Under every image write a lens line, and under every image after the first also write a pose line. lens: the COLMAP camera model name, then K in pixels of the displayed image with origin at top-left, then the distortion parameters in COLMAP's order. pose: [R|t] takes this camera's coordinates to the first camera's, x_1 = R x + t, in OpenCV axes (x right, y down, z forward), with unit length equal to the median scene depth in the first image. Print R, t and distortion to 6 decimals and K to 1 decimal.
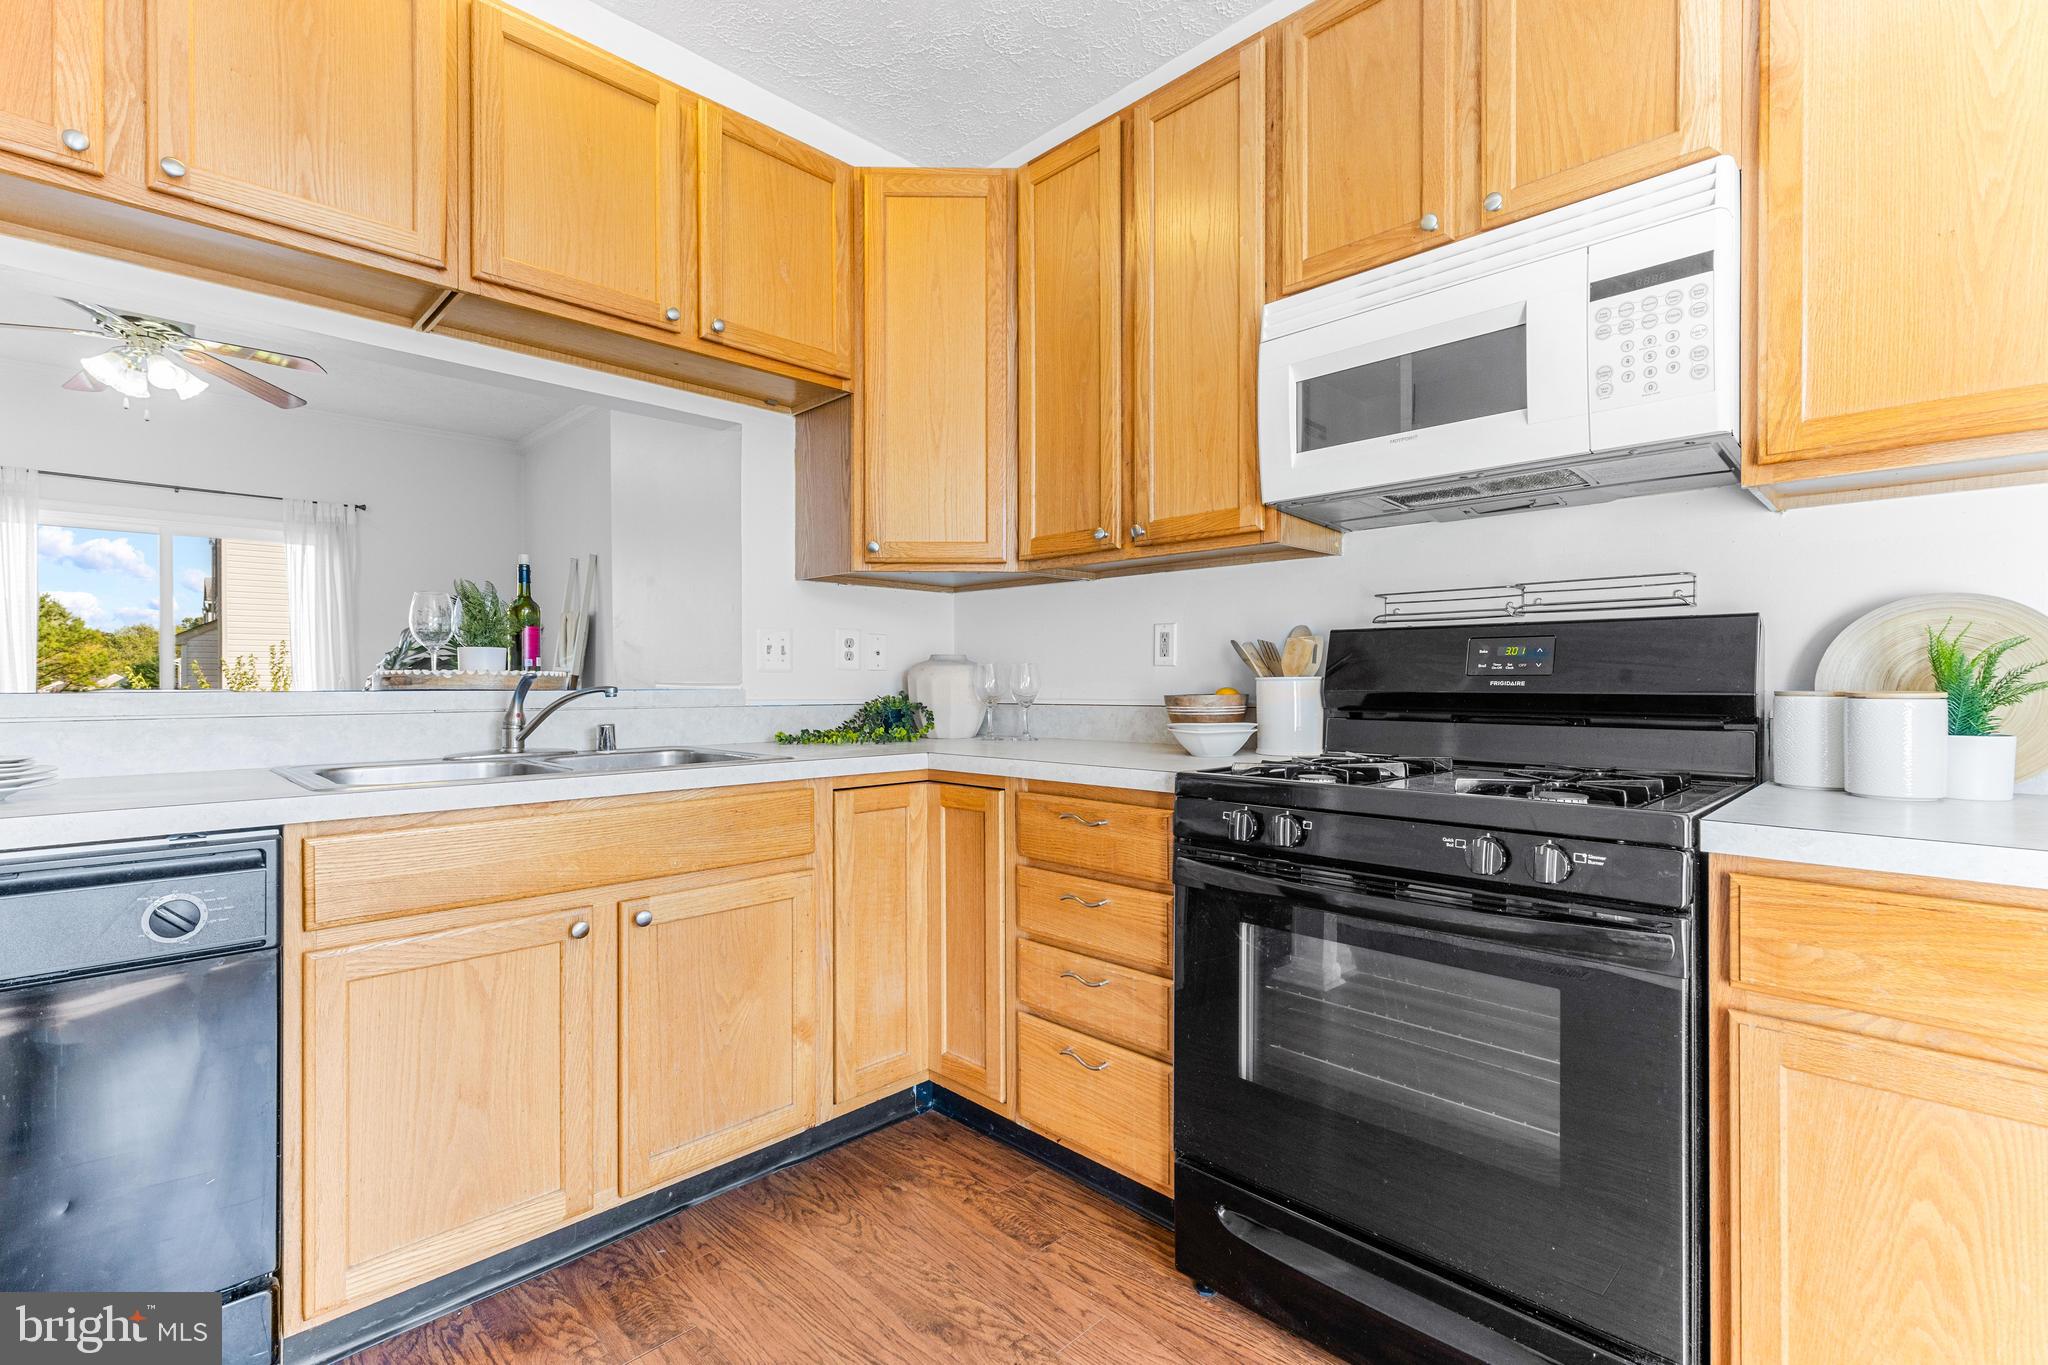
lens RADIAL K [[907.5, 0, 1015.2], [0, 907.5, 675.0], [0, 0, 1]] dist [-0.001930, -0.001275]
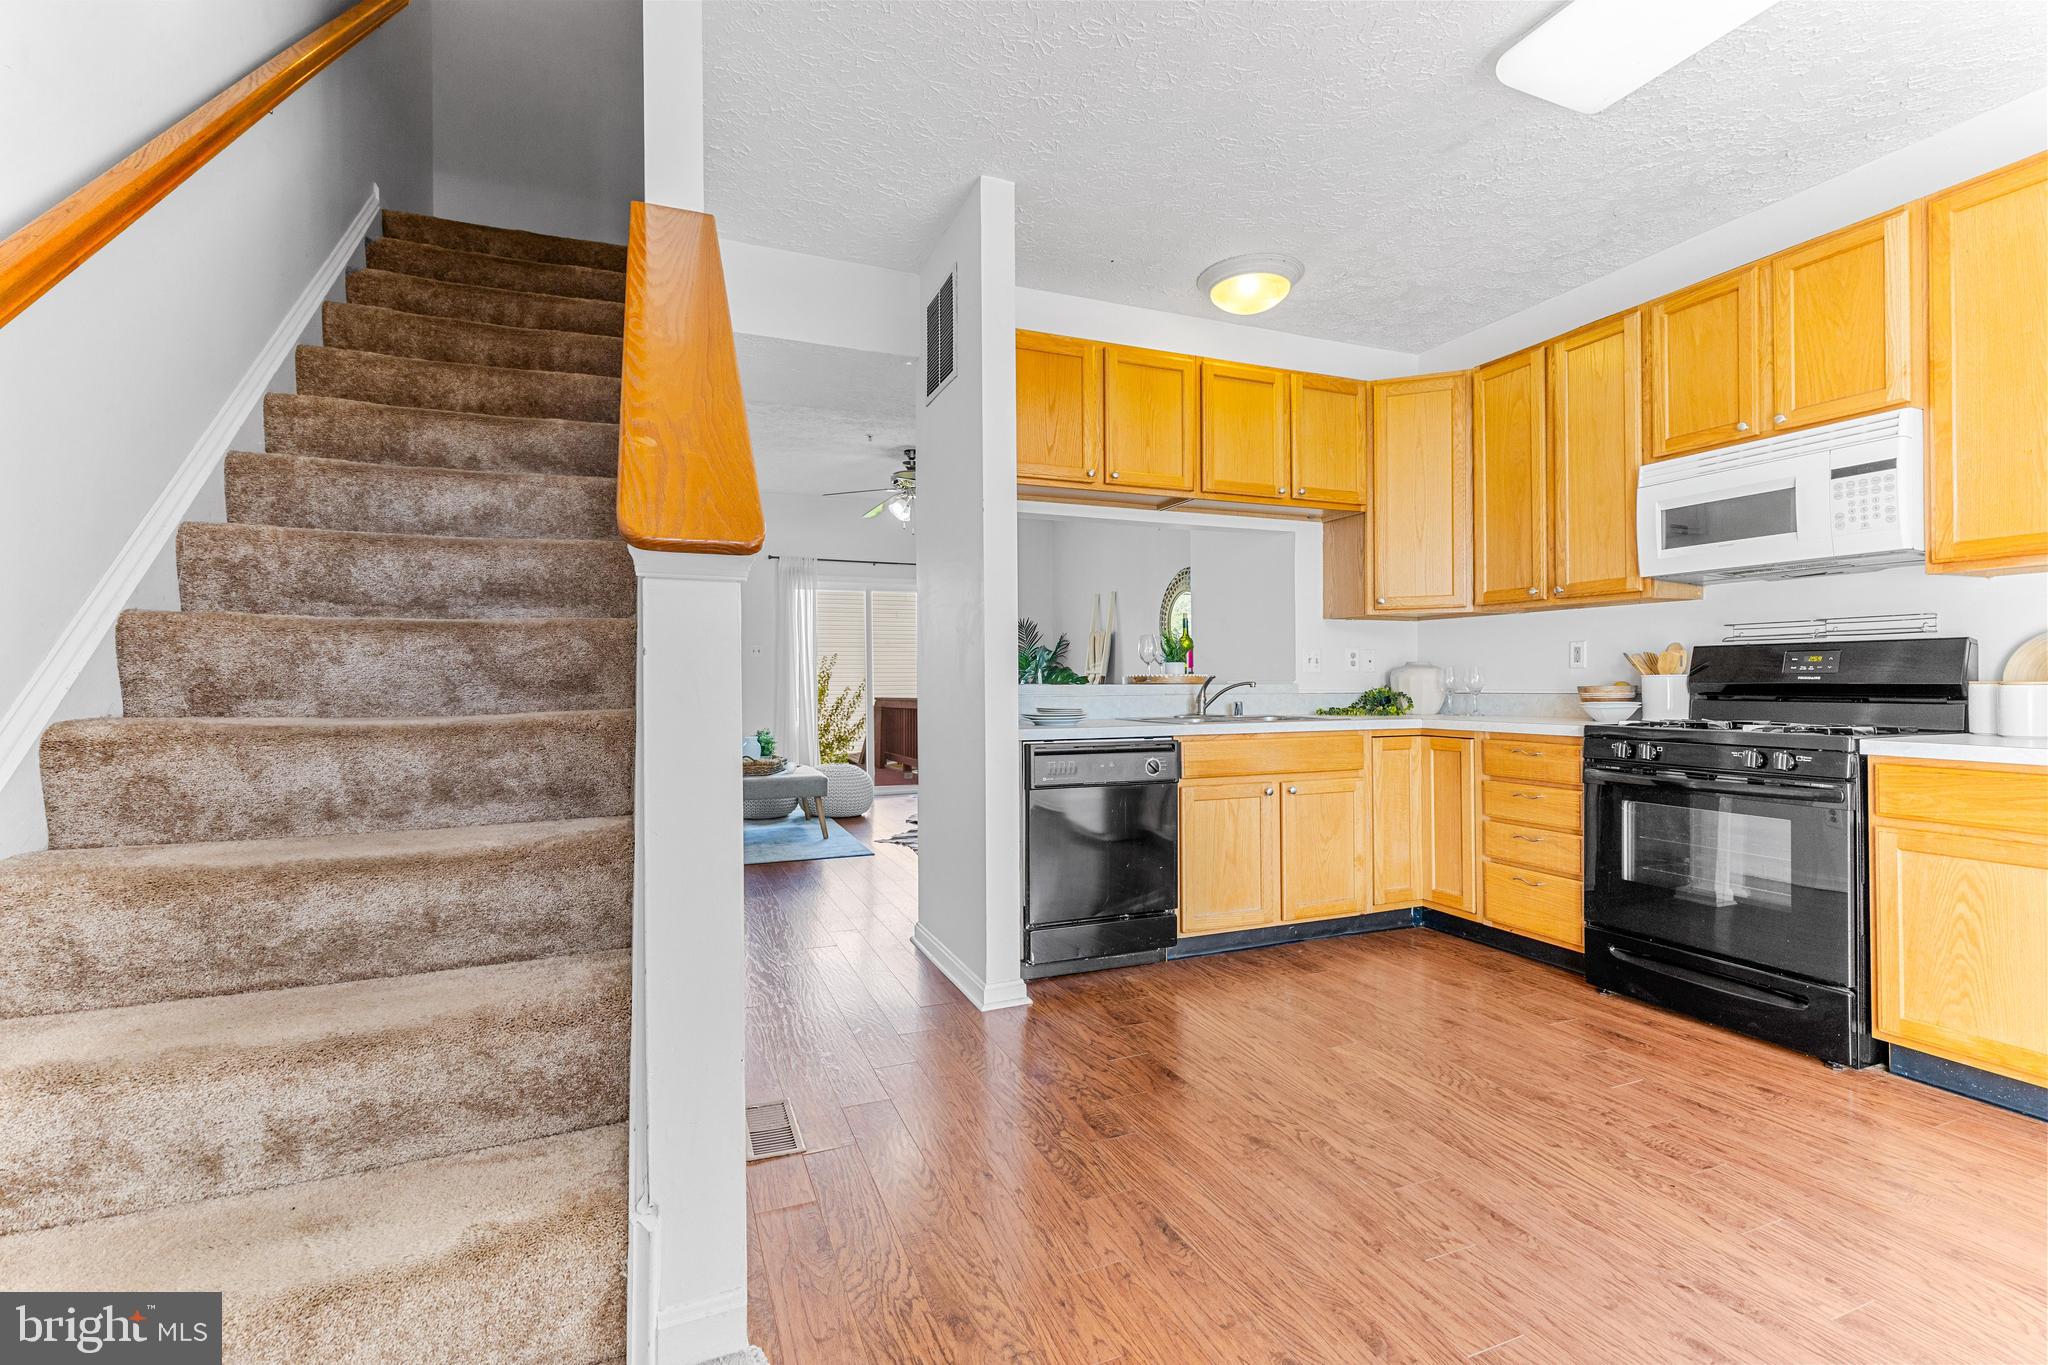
lens RADIAL K [[907.5, 0, 1015.2], [0, 907.5, 675.0], [0, 0, 1]] dist [-0.001930, -0.001275]
pose [[0.923400, -0.006478, -0.383785, -0.167110], [0.007133, 0.999975, 0.000283, -0.006725], [0.383773, -0.002999, 0.923423, -1.044040]]
